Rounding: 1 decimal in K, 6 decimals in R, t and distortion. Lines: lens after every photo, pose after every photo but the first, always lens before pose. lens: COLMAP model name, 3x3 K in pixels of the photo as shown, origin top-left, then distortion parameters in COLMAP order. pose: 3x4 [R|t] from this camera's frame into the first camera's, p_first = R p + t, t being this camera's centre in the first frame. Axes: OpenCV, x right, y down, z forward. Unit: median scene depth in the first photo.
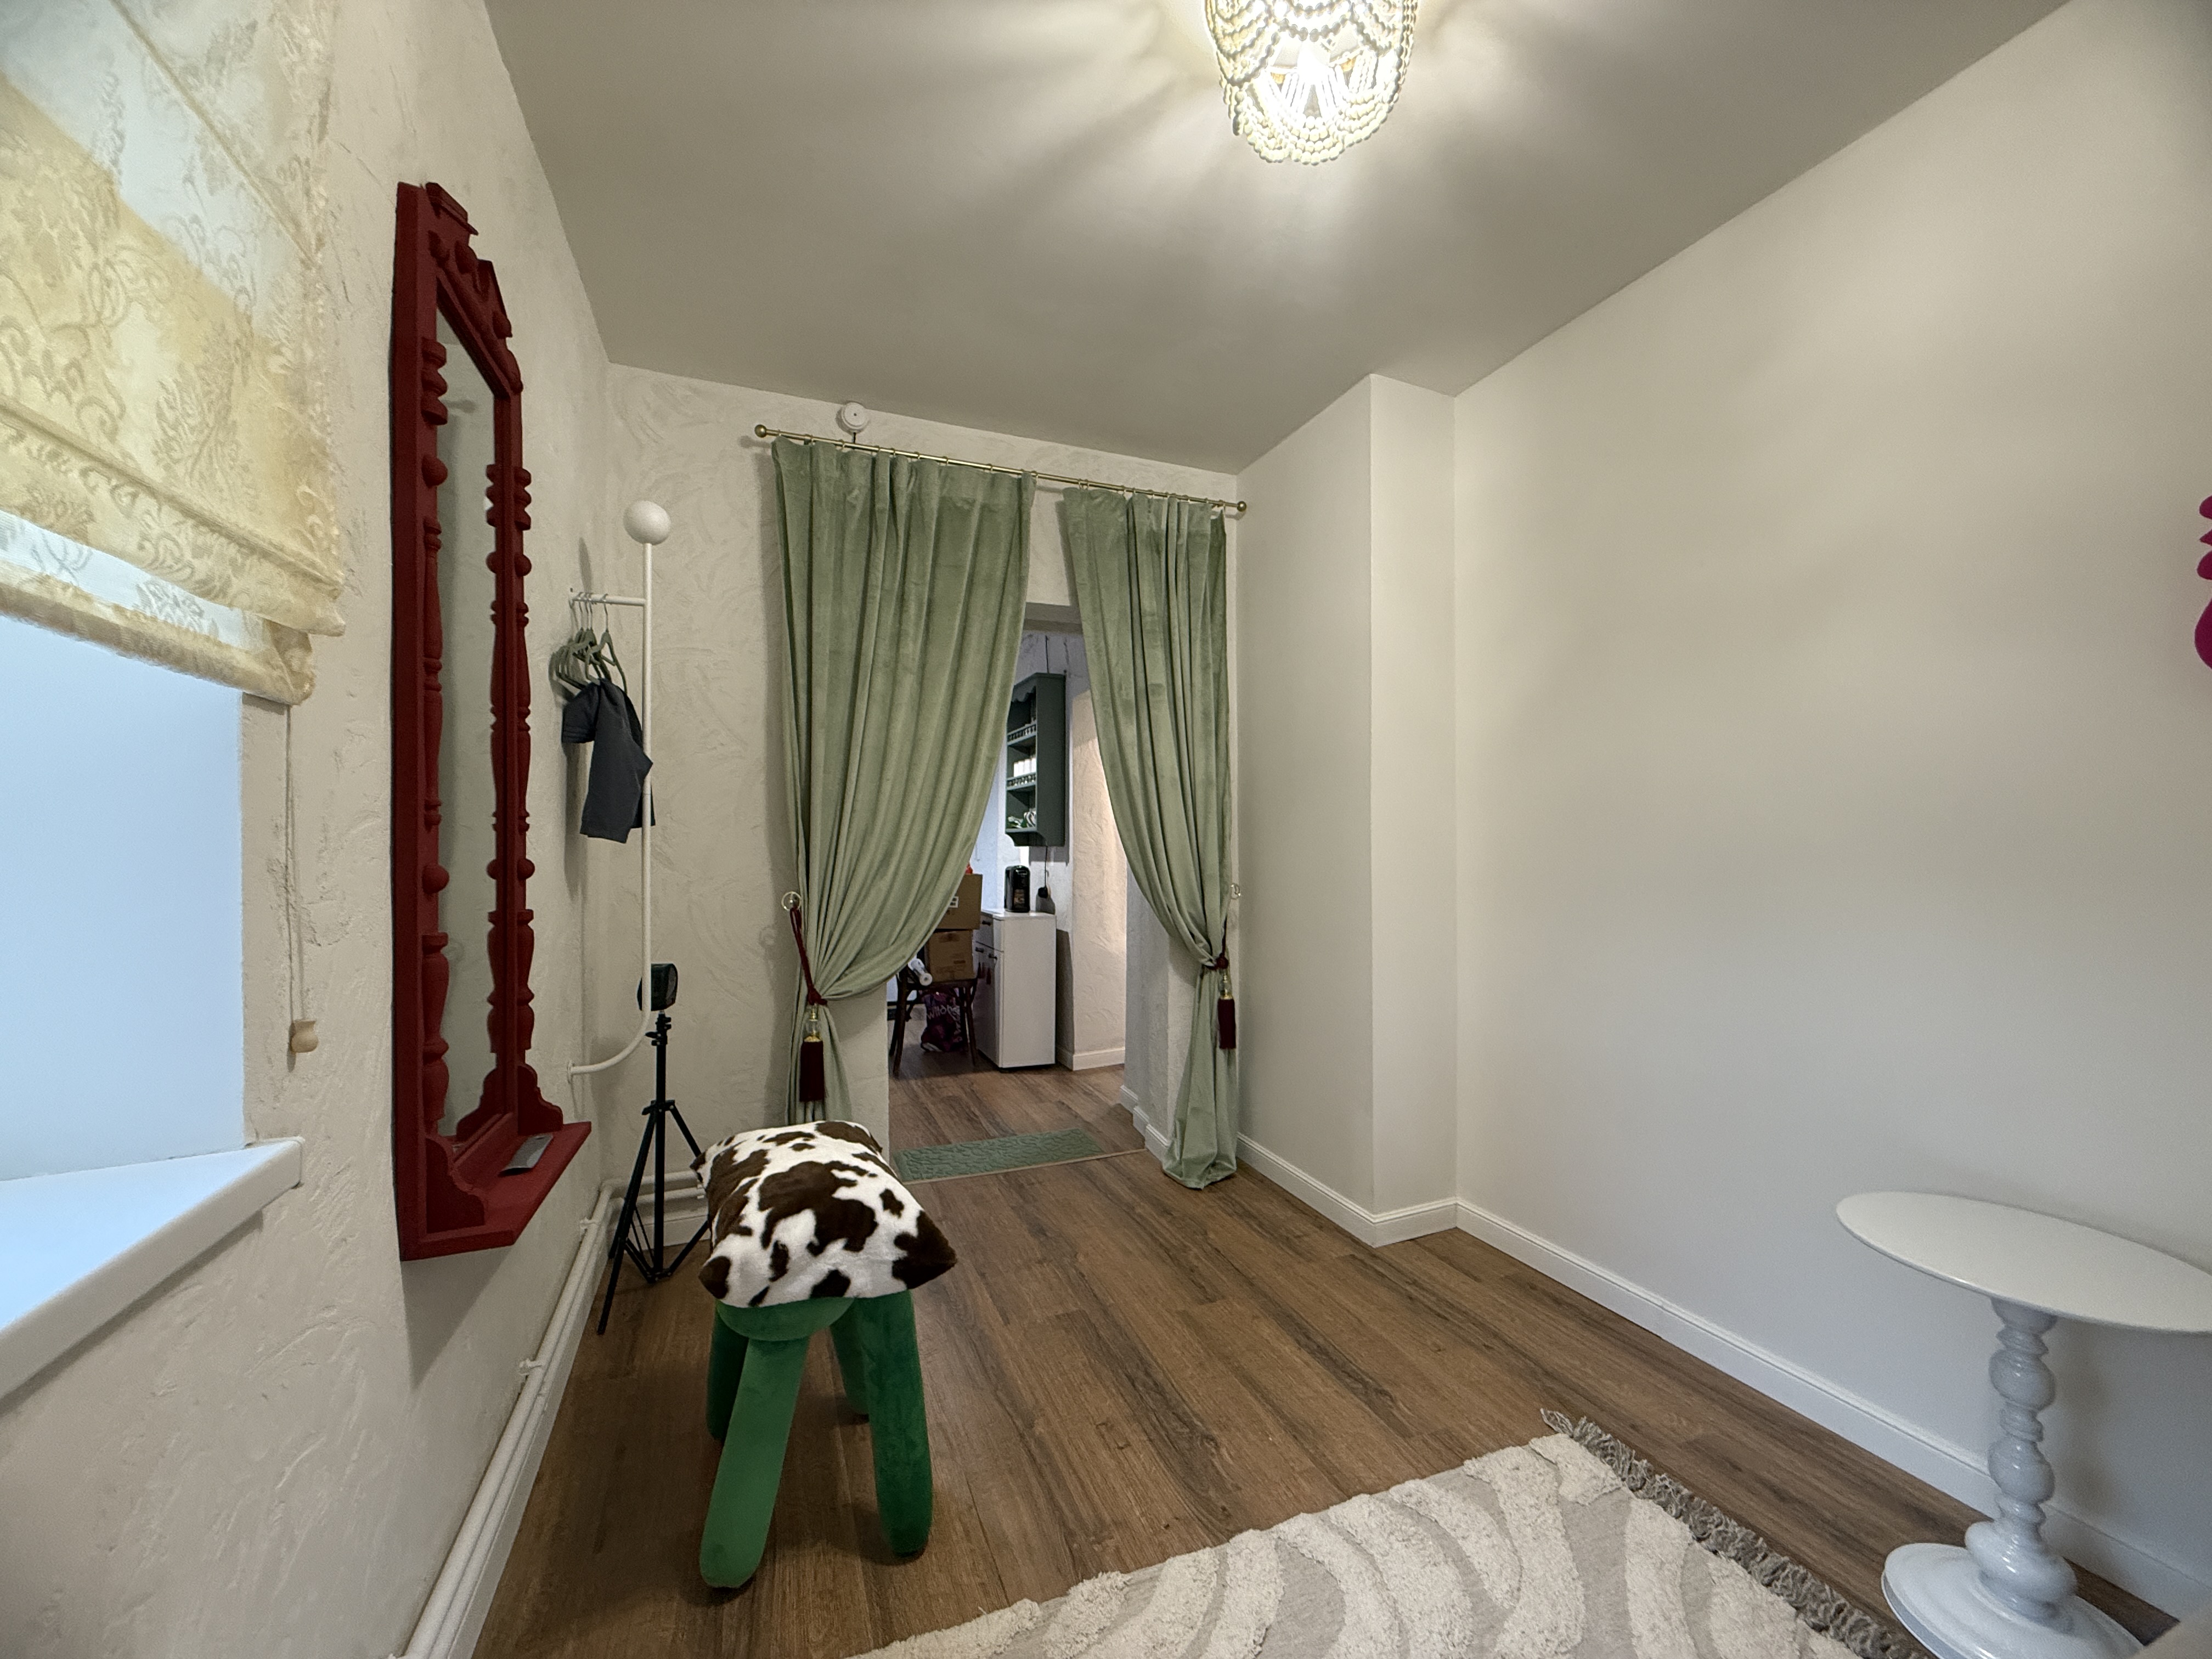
lens RADIAL K [[893.4, 0, 1106.0], [0, 893.4, 829.5], [0, 0, 1]] dist [0.000255, 0.000061]
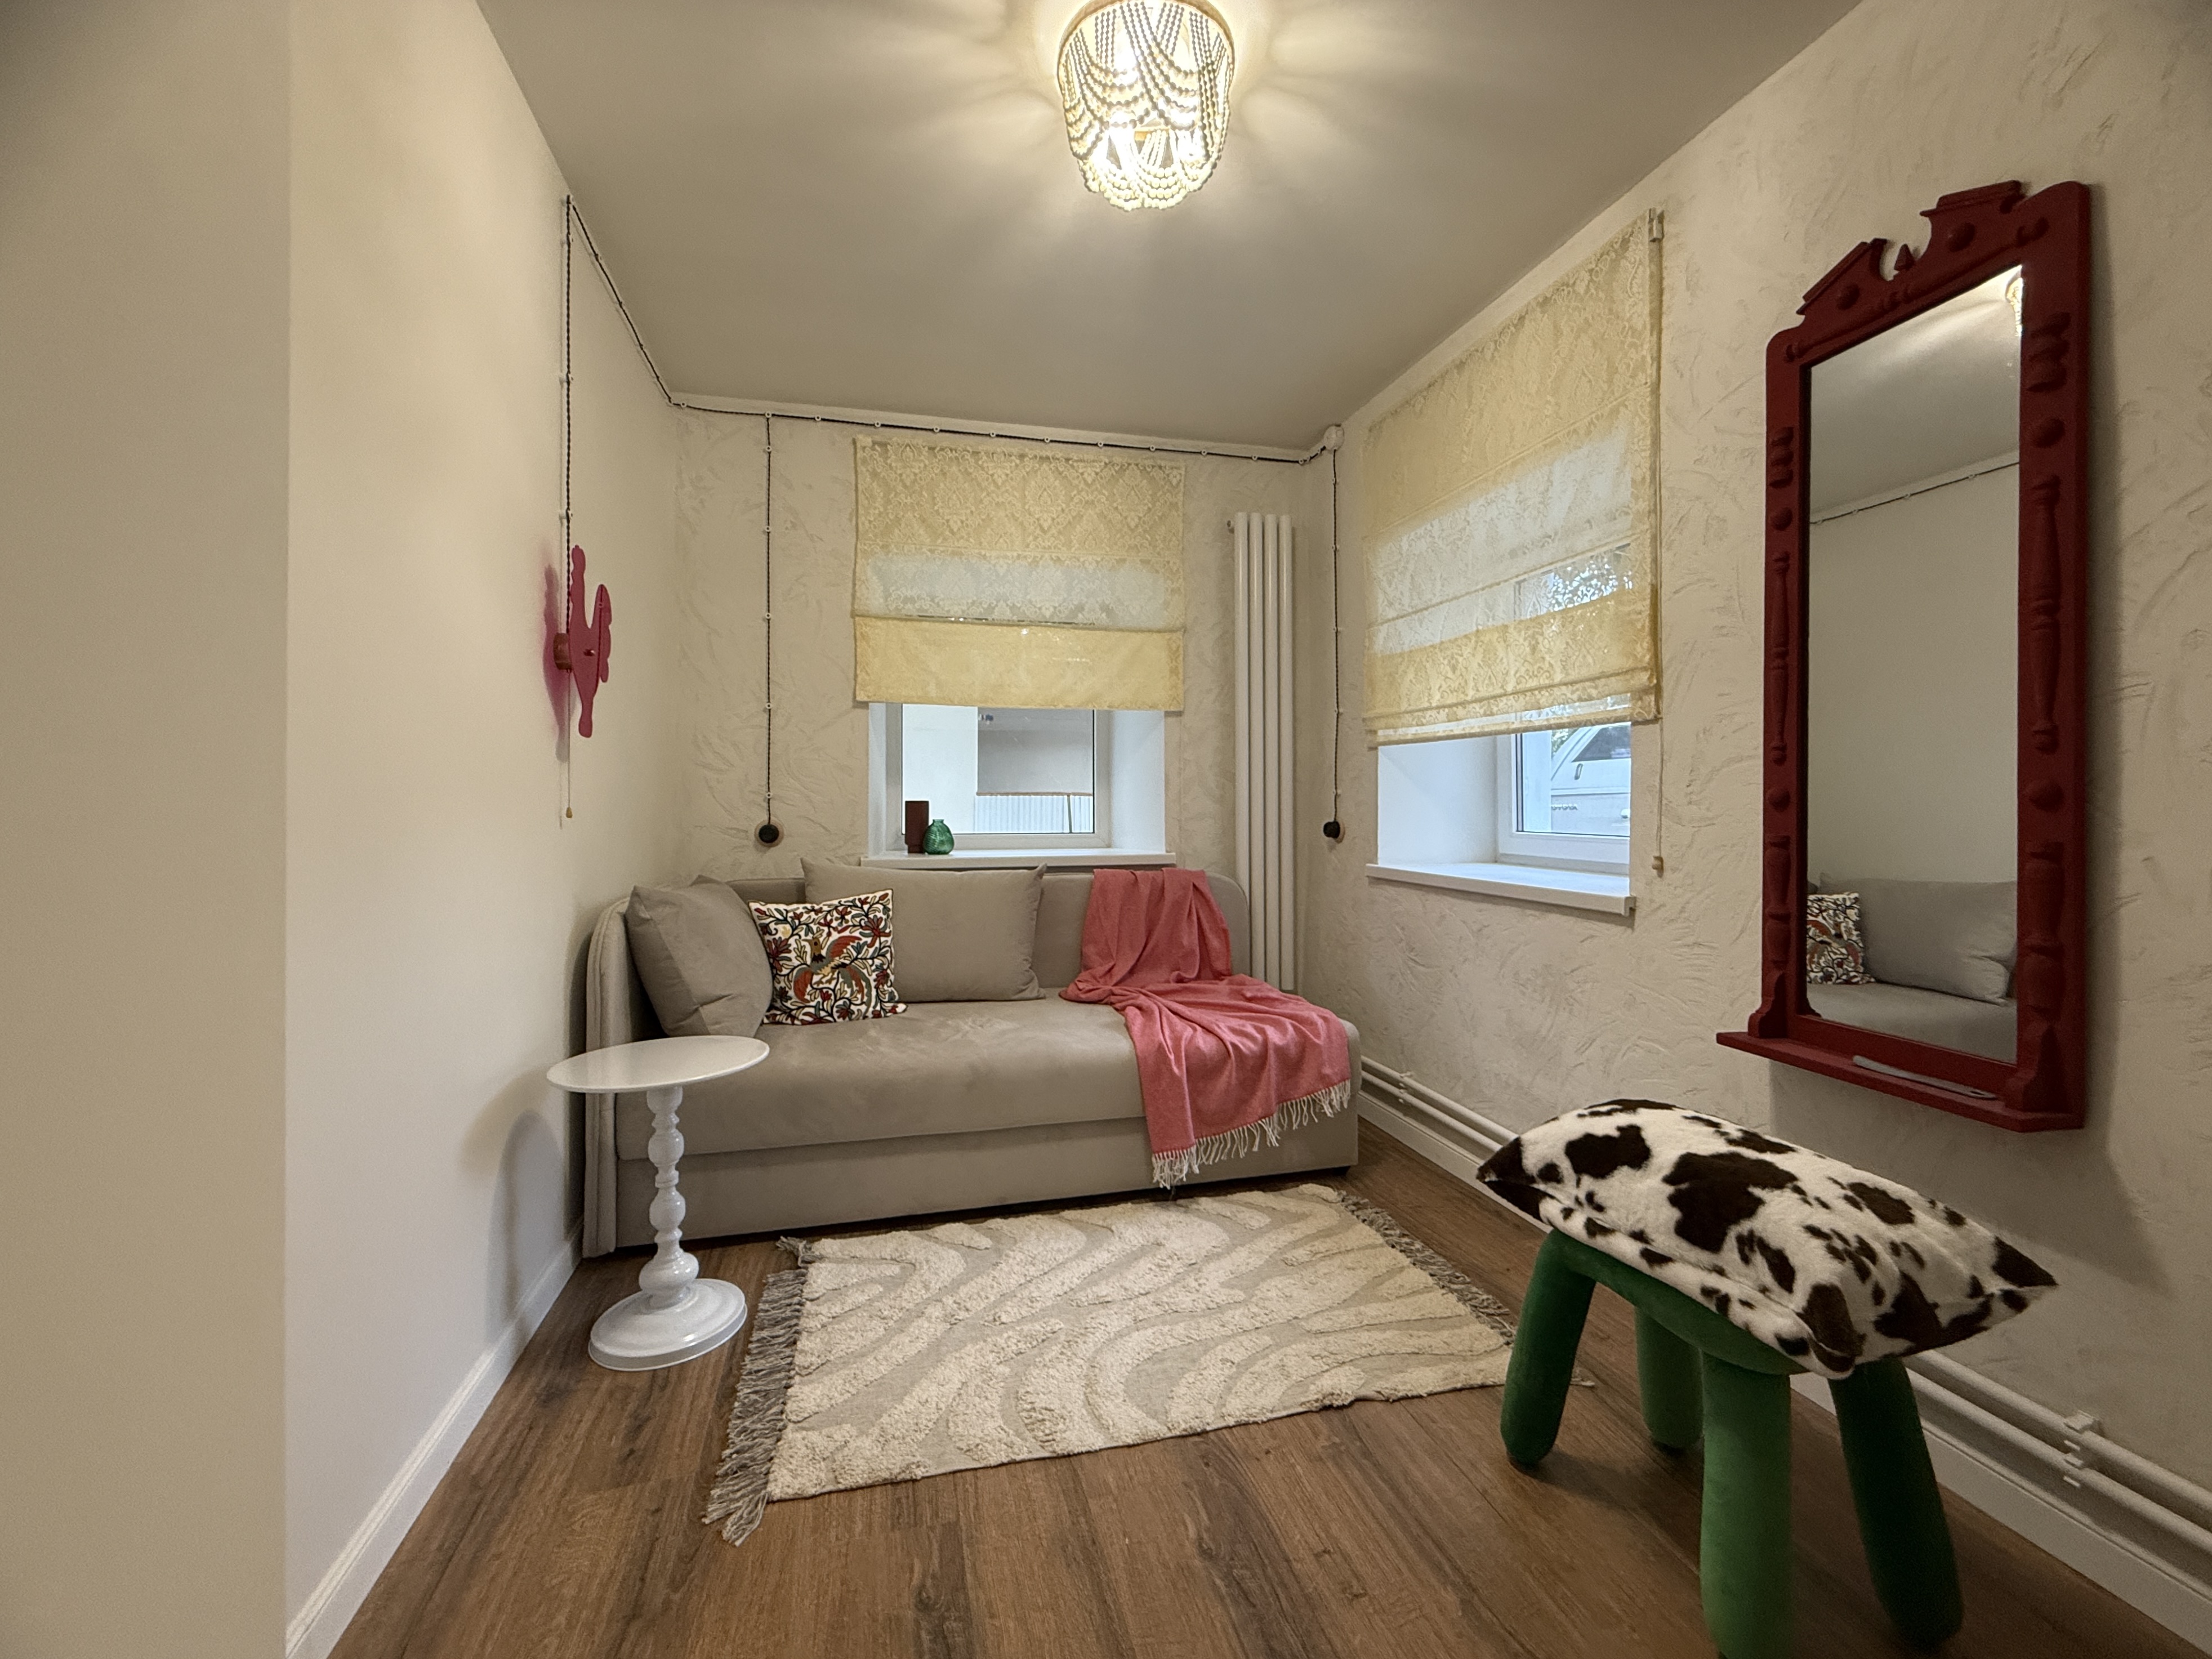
lens RADIAL K [[901.3, 0, 1103.4], [0, 901.3, 817.1], [0, 0, 1]] dist [0.000035, 0.000170]
pose [[-0.991414, 0.000984, 0.130757, 0.102551], [-0.000381, 0.999946, -0.010414, 0.070468], [-0.130760, -0.010375, -0.991360, 1.760960]]
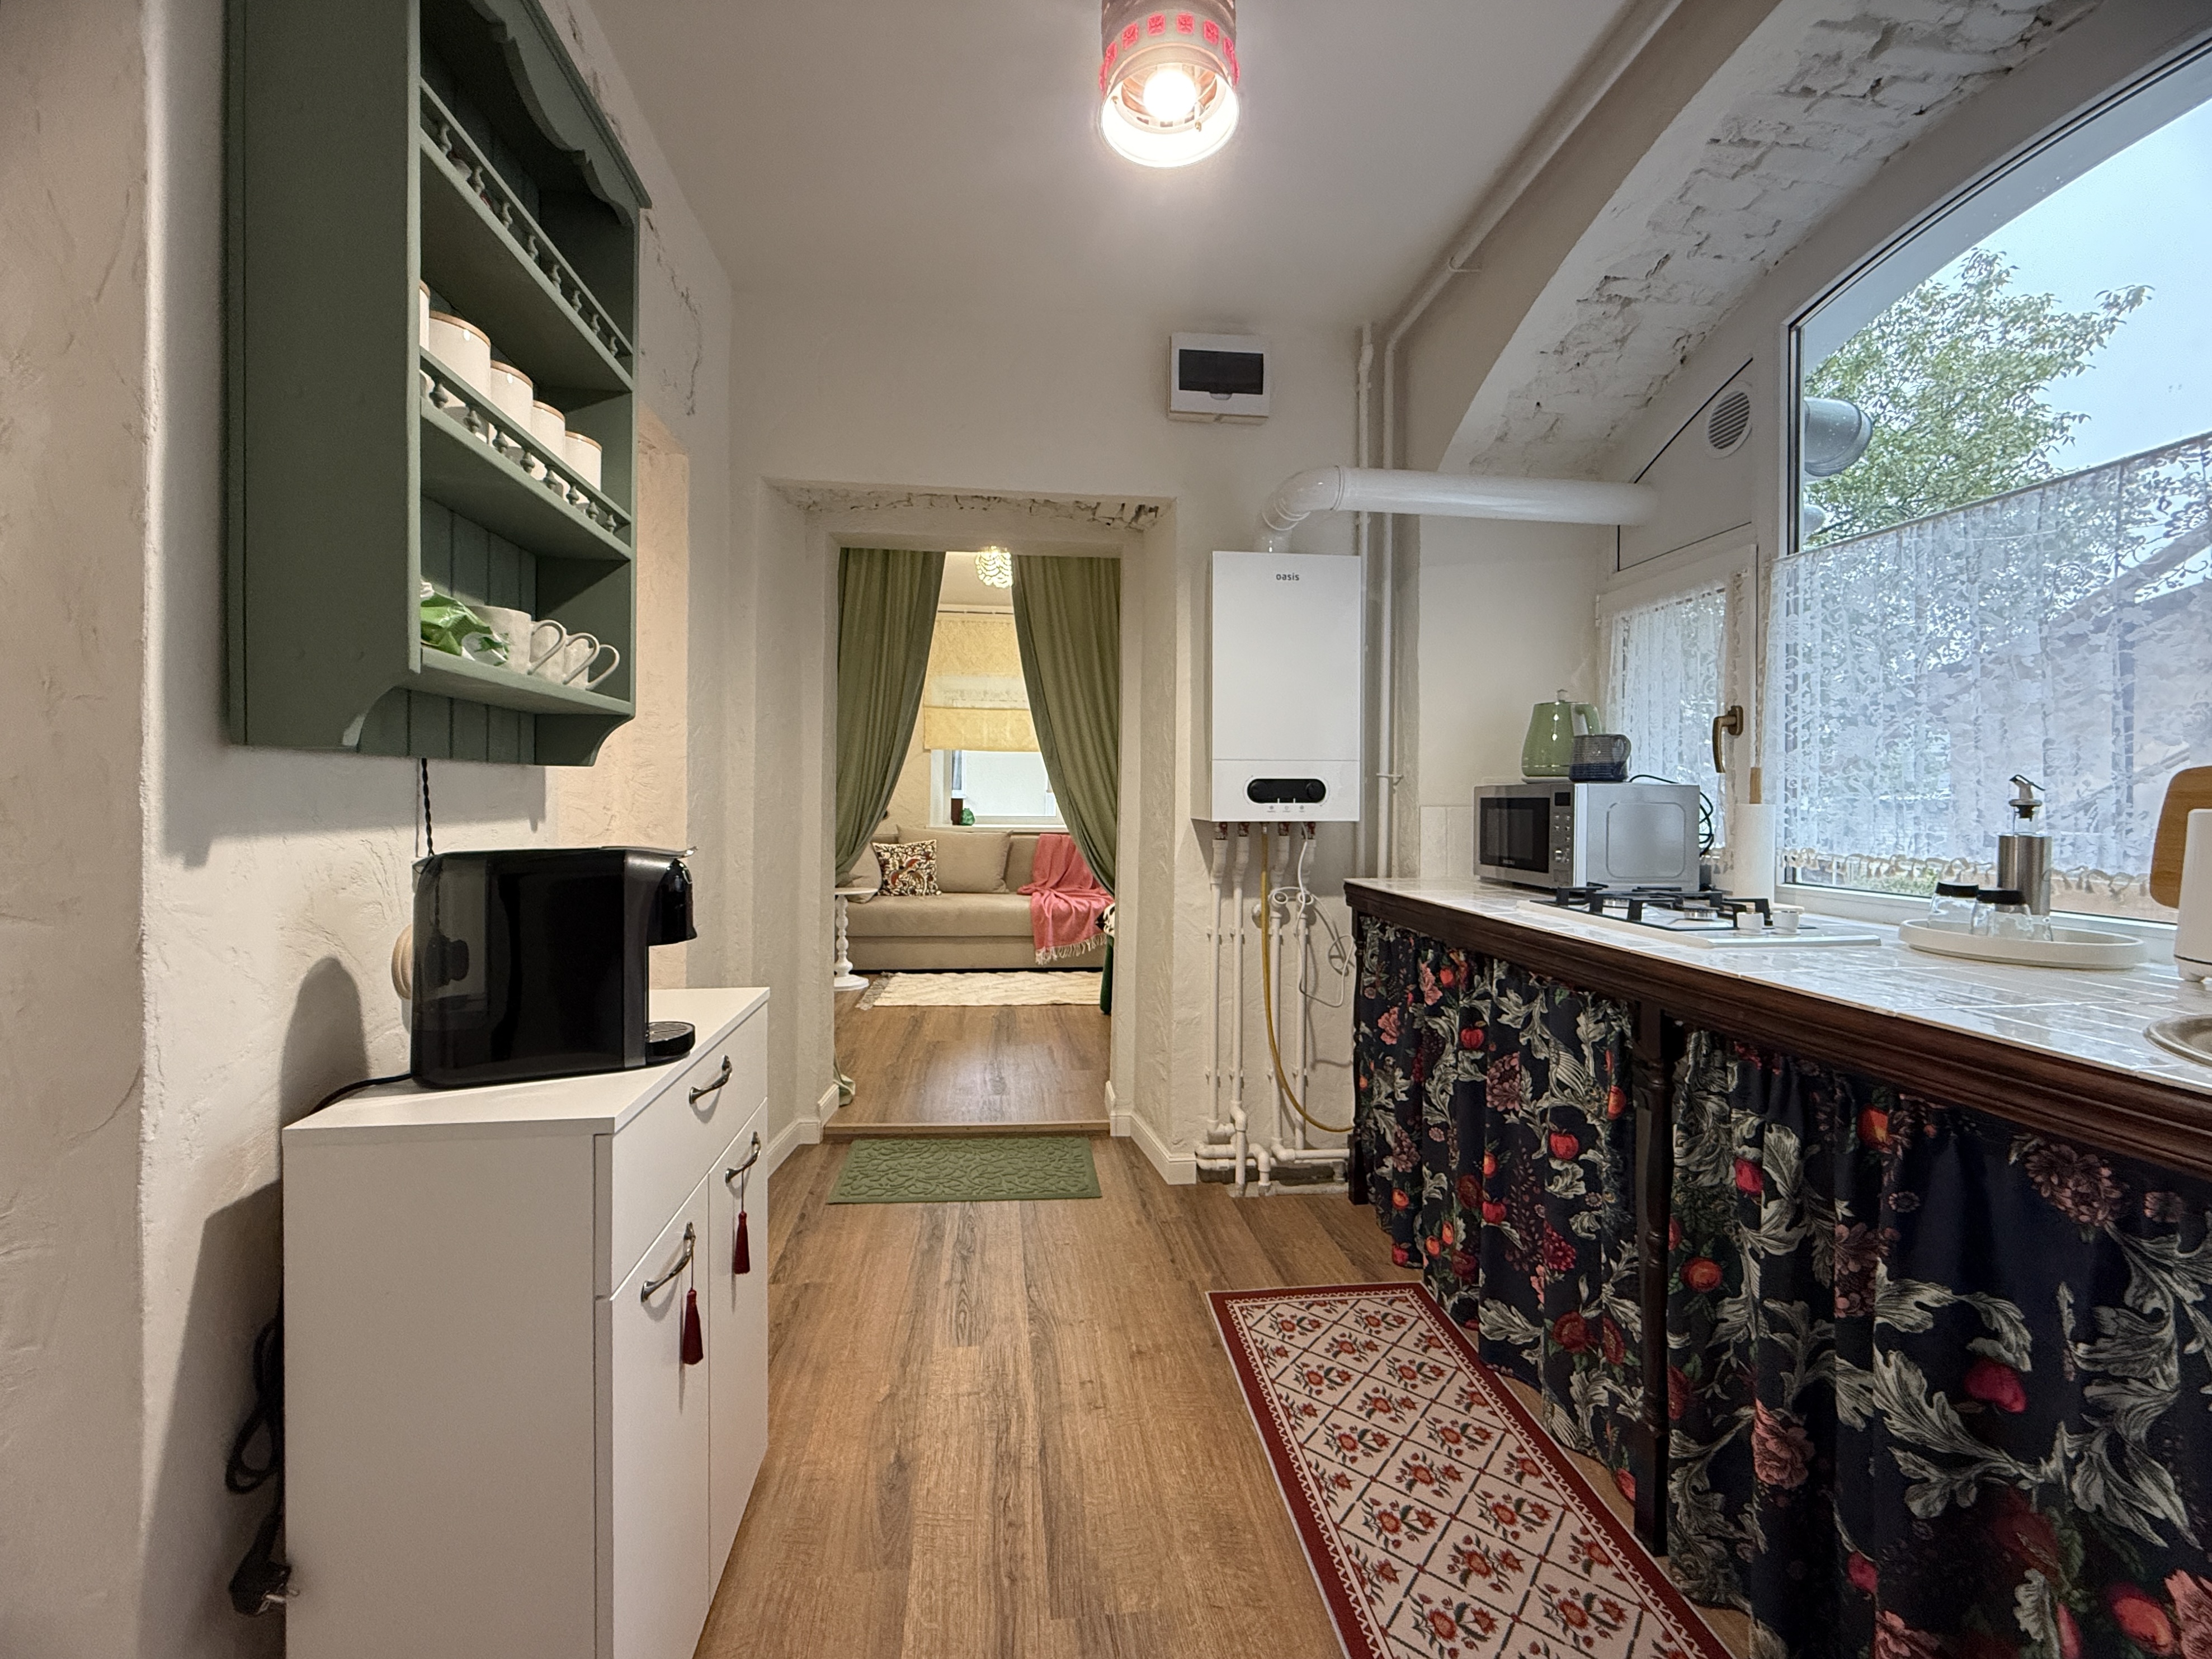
lens RADIAL K [[893.5, 0, 1106.0], [0, 893.5, 829.5], [0, 0, 1]] dist [0.000255, 0.000061]
pose [[-0.965670, -0.017247, 0.259198, -0.864393], [-0.014332, 0.999811, 0.013133, 0.090757], [-0.259376, 0.008967, -0.965735, 3.418717]]
